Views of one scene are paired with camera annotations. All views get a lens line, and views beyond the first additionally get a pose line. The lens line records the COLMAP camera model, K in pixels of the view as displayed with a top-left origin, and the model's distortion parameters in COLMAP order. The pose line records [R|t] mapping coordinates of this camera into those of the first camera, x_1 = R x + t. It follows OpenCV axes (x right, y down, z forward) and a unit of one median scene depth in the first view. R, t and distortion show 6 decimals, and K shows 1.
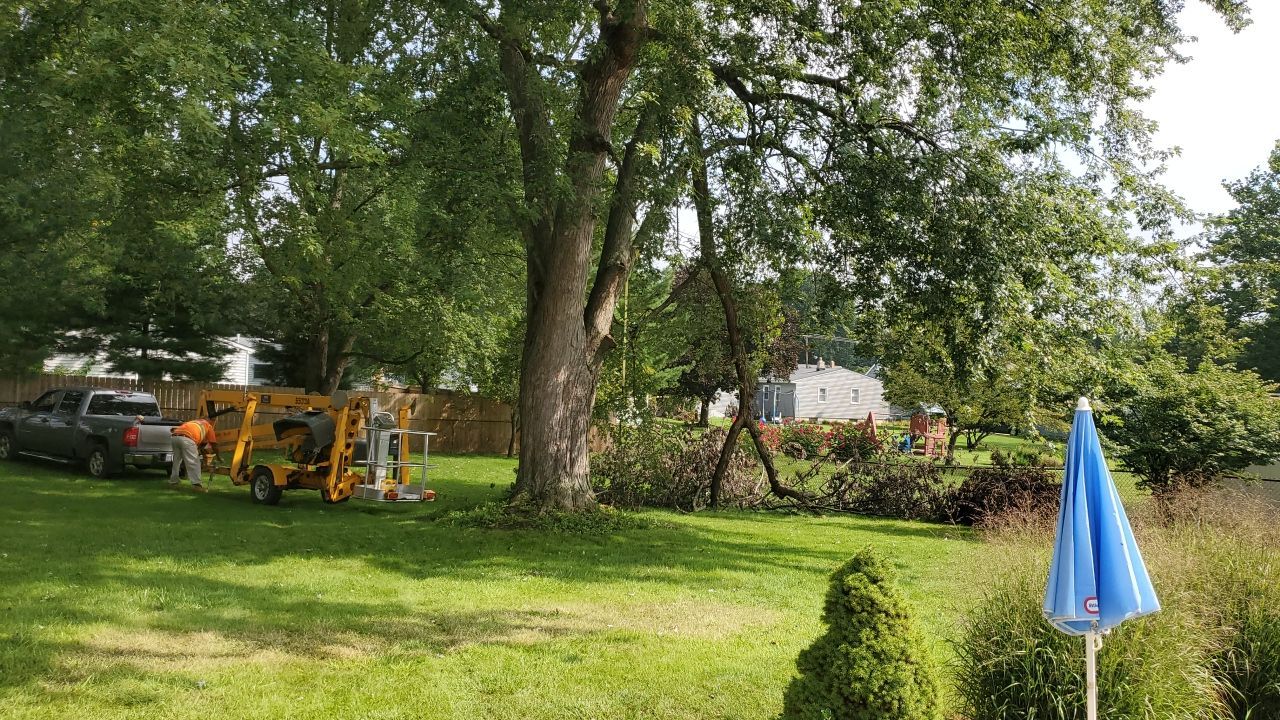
lens RADIAL K [[981.5, 0, 651.0], [0, 981.5, 366.6], [0, 0, 1]] dist [0.000756, -0.005326]
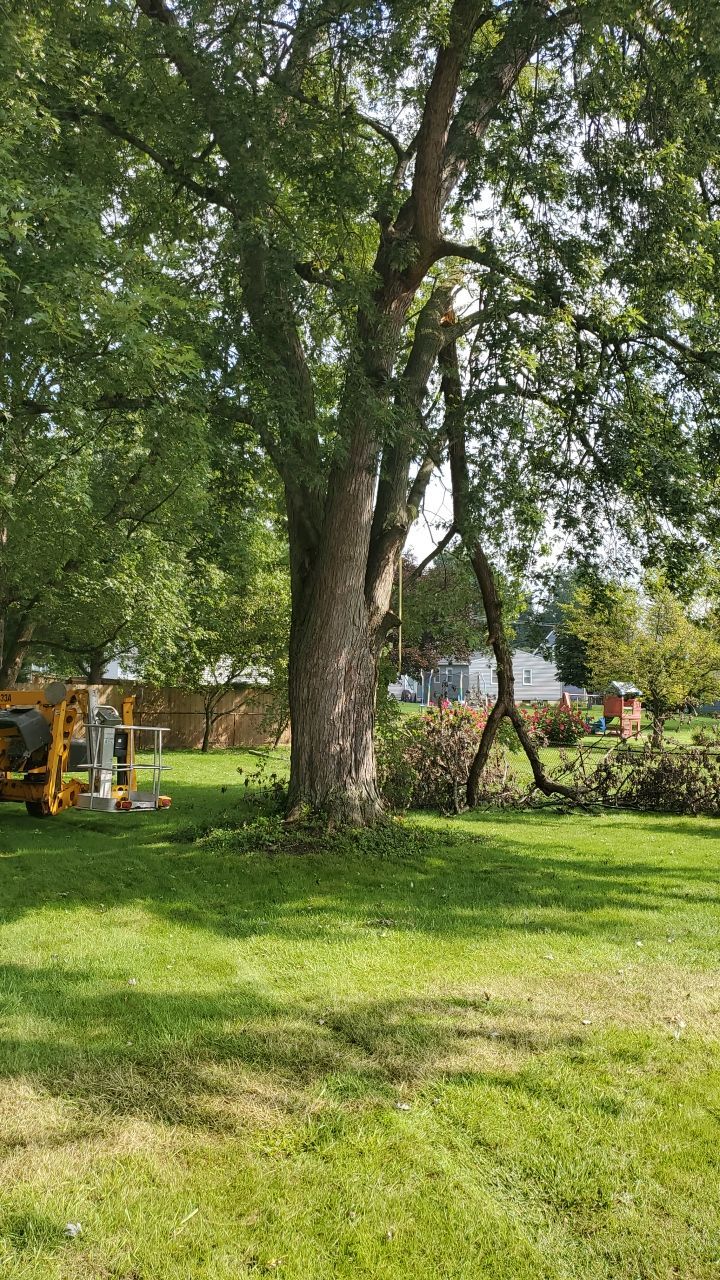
lens RADIAL K [[981.5, 0, 336.9], [0, 981.5, 625.4], [0, 0, 1]] dist [0.000756, -0.005326]
pose [[0.999150, -0.019796, 0.036158, -0.110601], [0.020732, 0.999455, -0.025700, 0.001008], [-0.035630, 0.026427, 0.999016, 0.157017]]
